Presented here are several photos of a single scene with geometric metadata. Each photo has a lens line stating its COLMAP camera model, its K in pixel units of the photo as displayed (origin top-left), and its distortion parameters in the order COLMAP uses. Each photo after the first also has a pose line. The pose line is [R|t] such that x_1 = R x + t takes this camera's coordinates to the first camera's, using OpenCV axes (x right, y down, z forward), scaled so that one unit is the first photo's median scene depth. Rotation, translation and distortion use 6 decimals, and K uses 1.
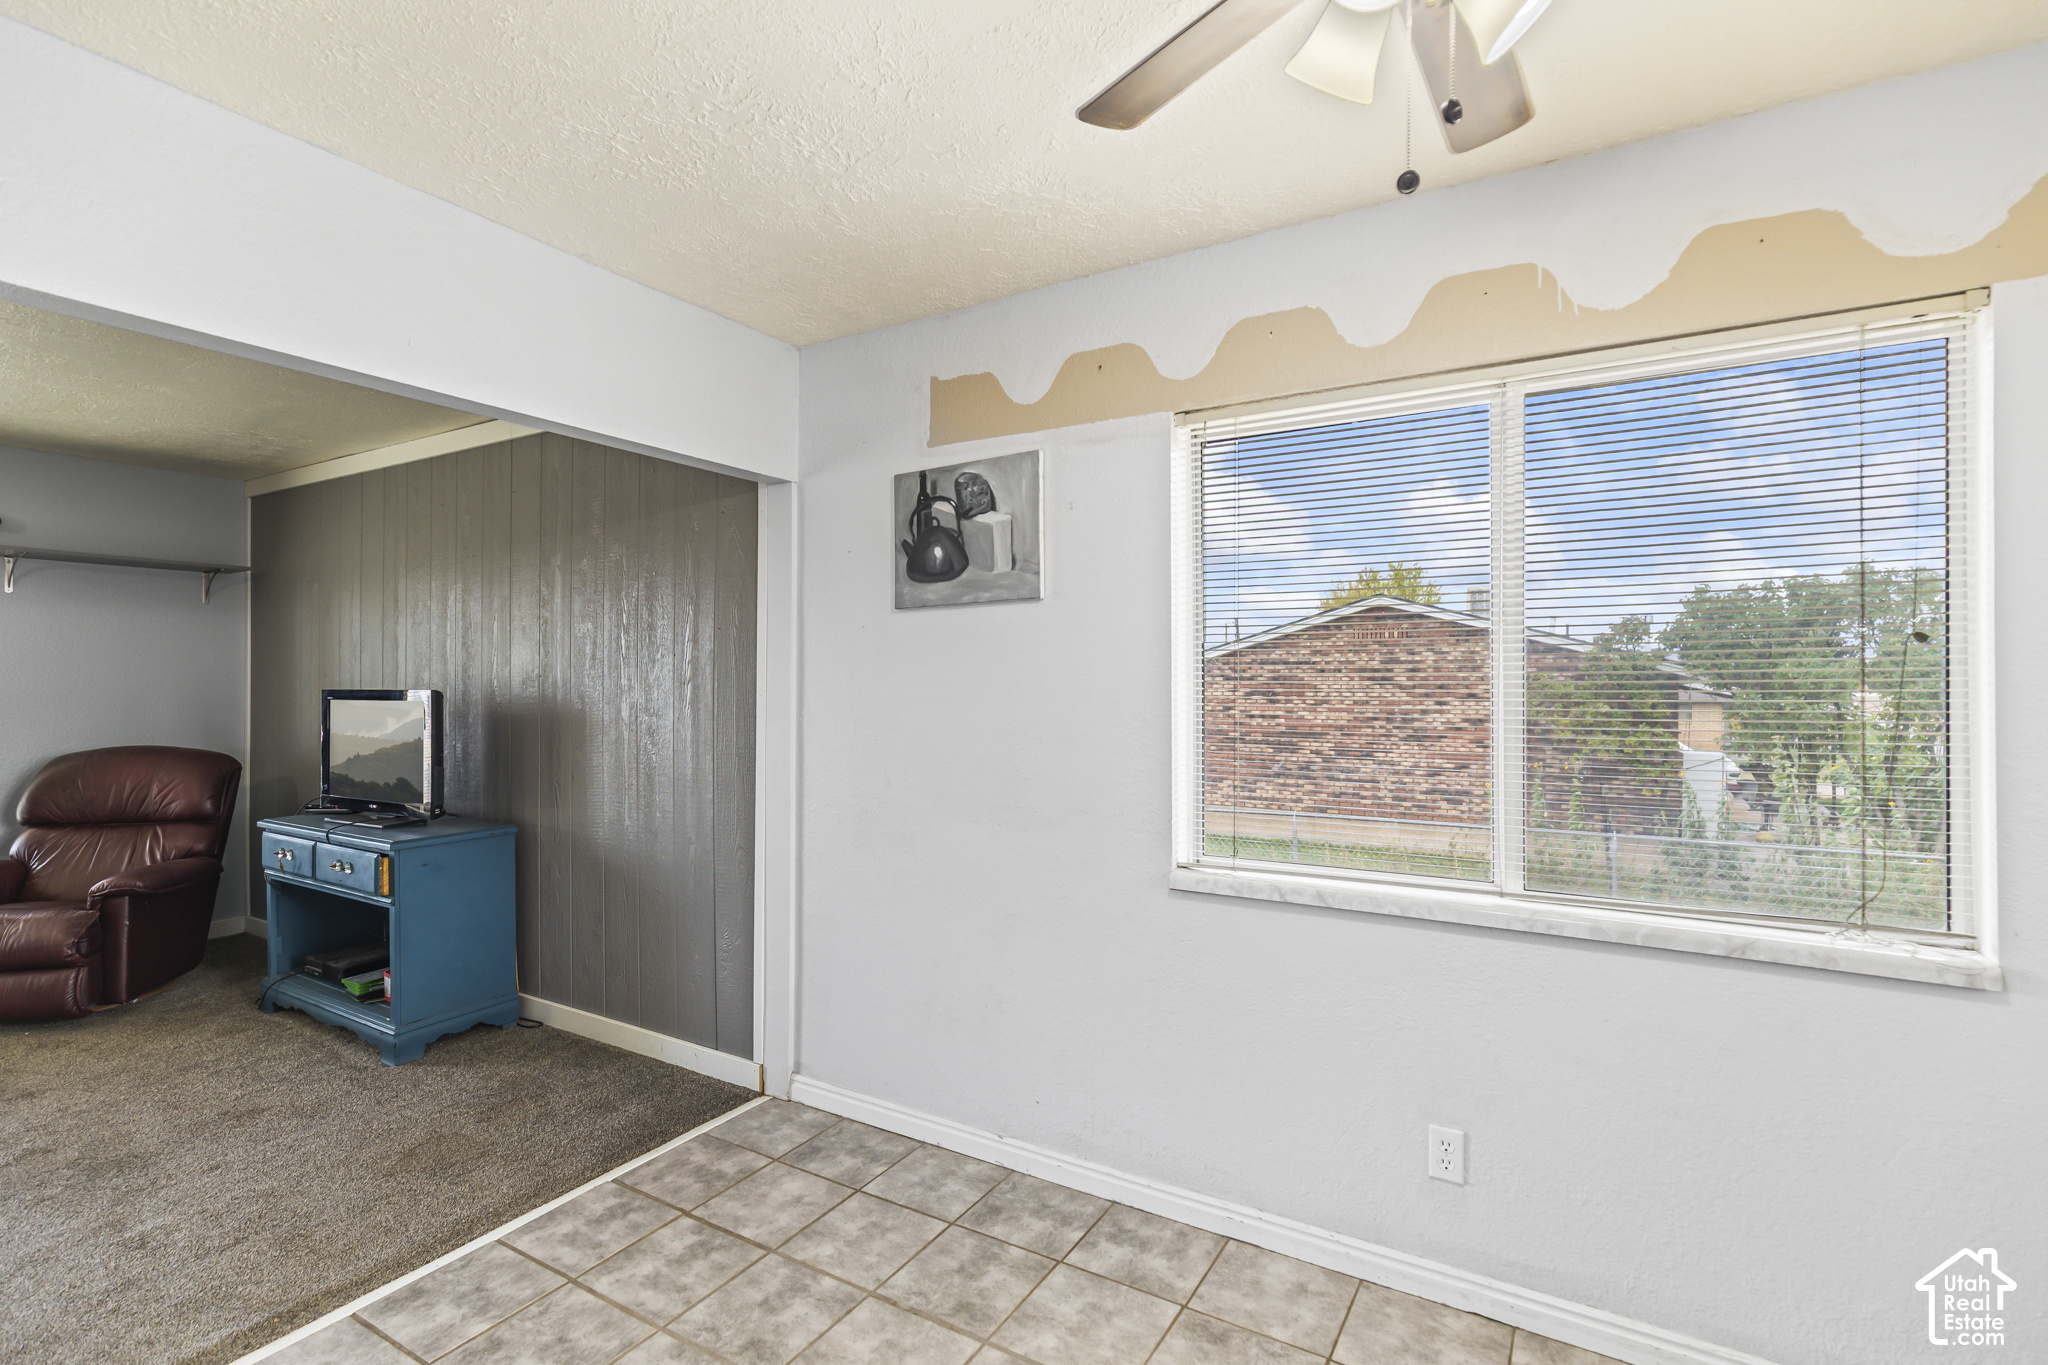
lens RADIAL K [[919.6, 0, 1041.0], [0, 919.6, 682.8], [0, 0, 1]] dist [0.004861, -0.000506]
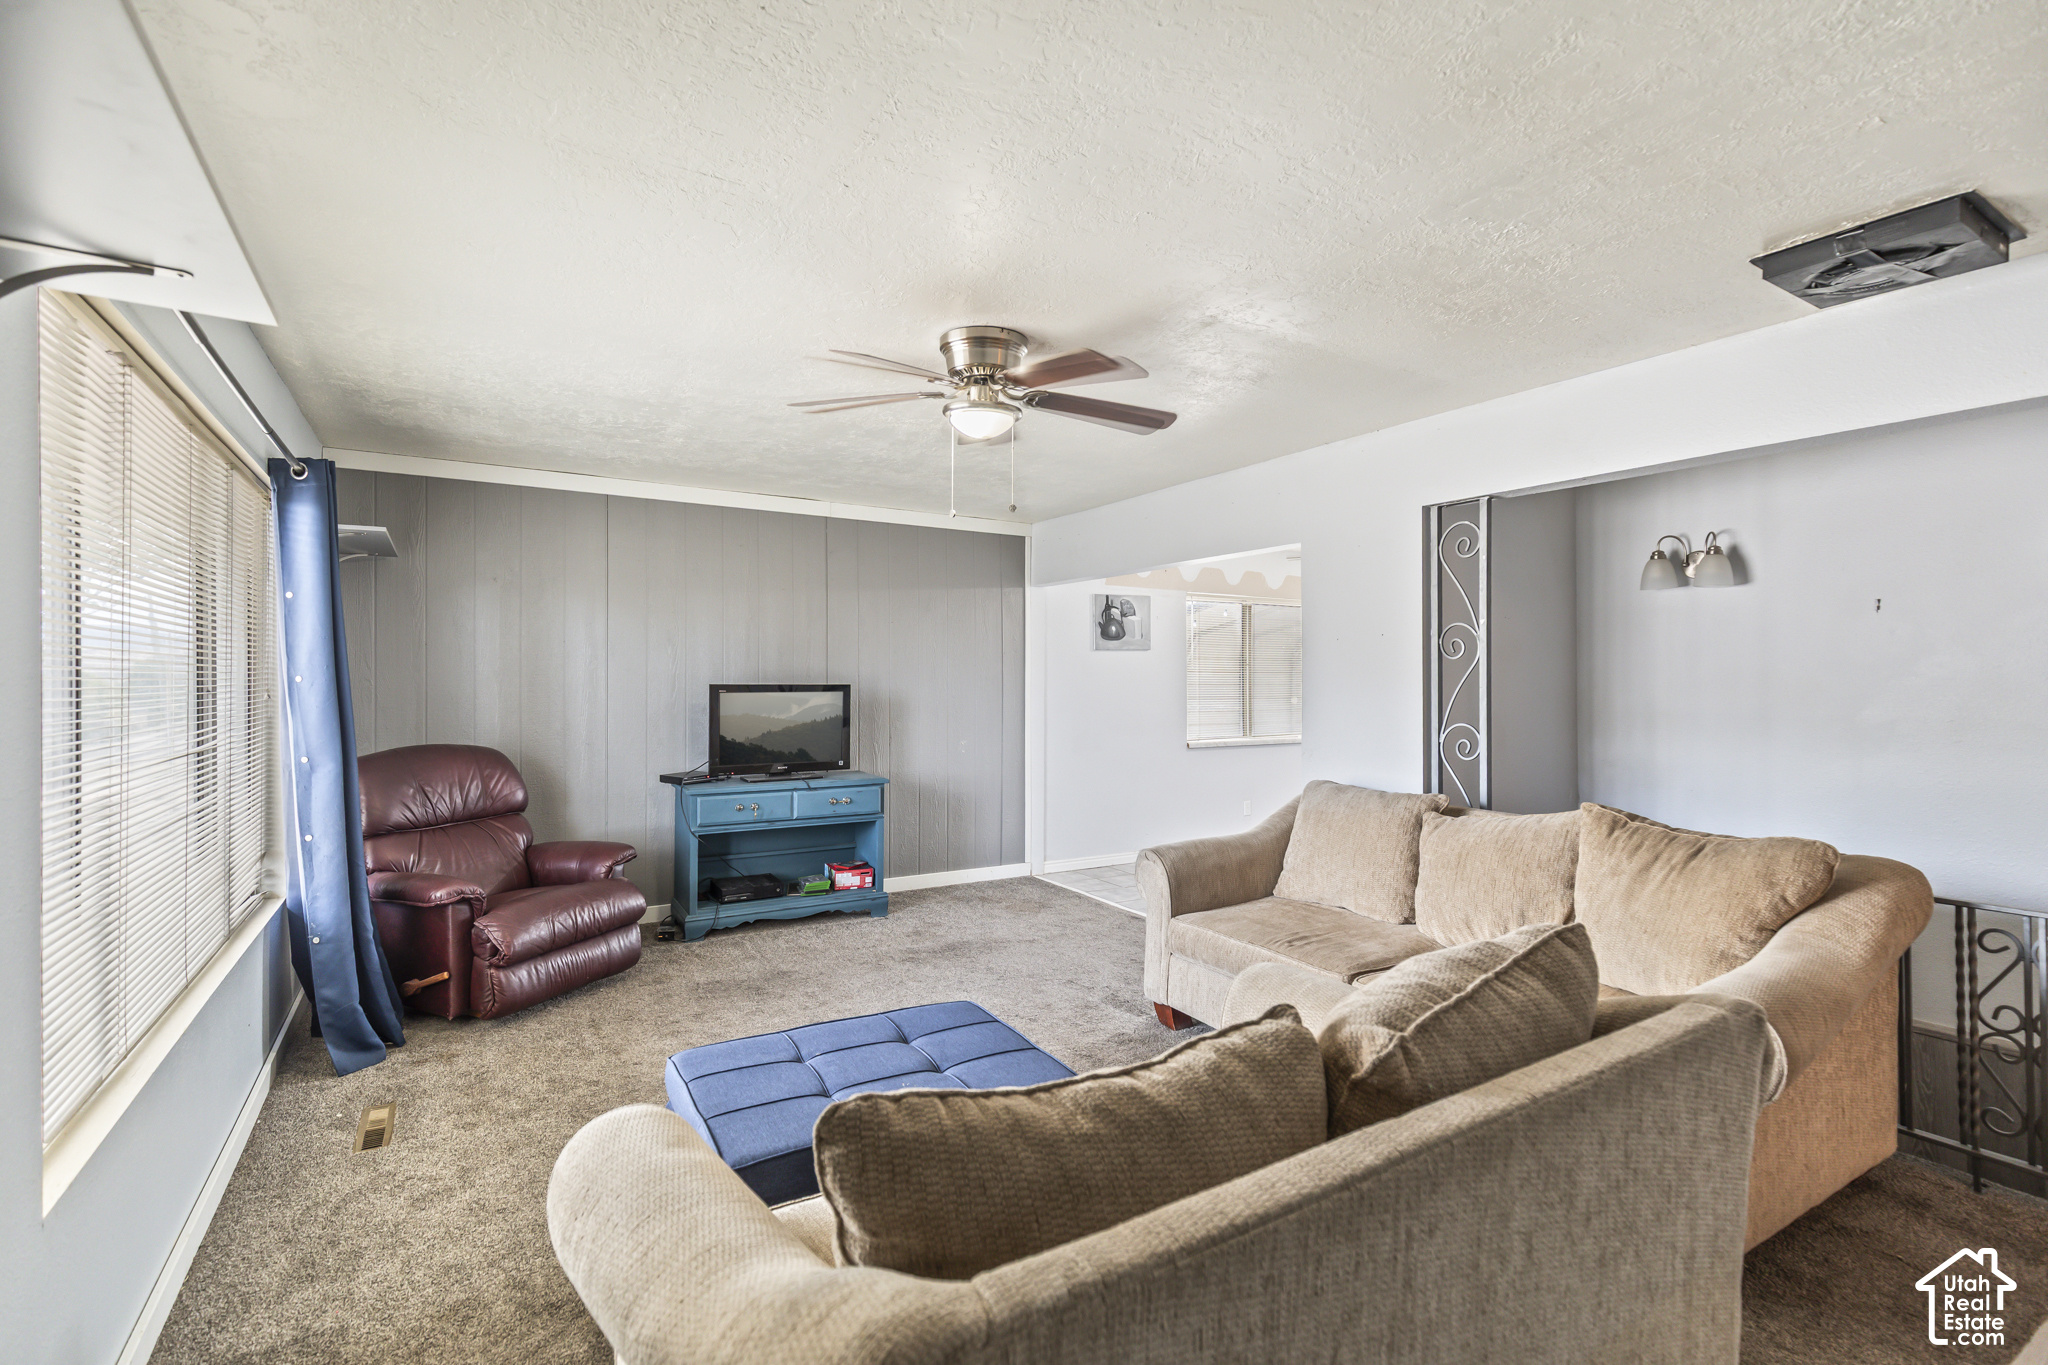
lens RADIAL K [[919.6, 0, 1023.4], [0, 919.6, 680.6], [0, 0, 1]] dist [0.004861, -0.000506]
pose [[0.476595, -0.001190, 0.879122, -2.793598], [-0.006808, 0.999964, 0.005044, -0.012842], [-0.879097, -0.008389, 0.476570, 0.020791]]
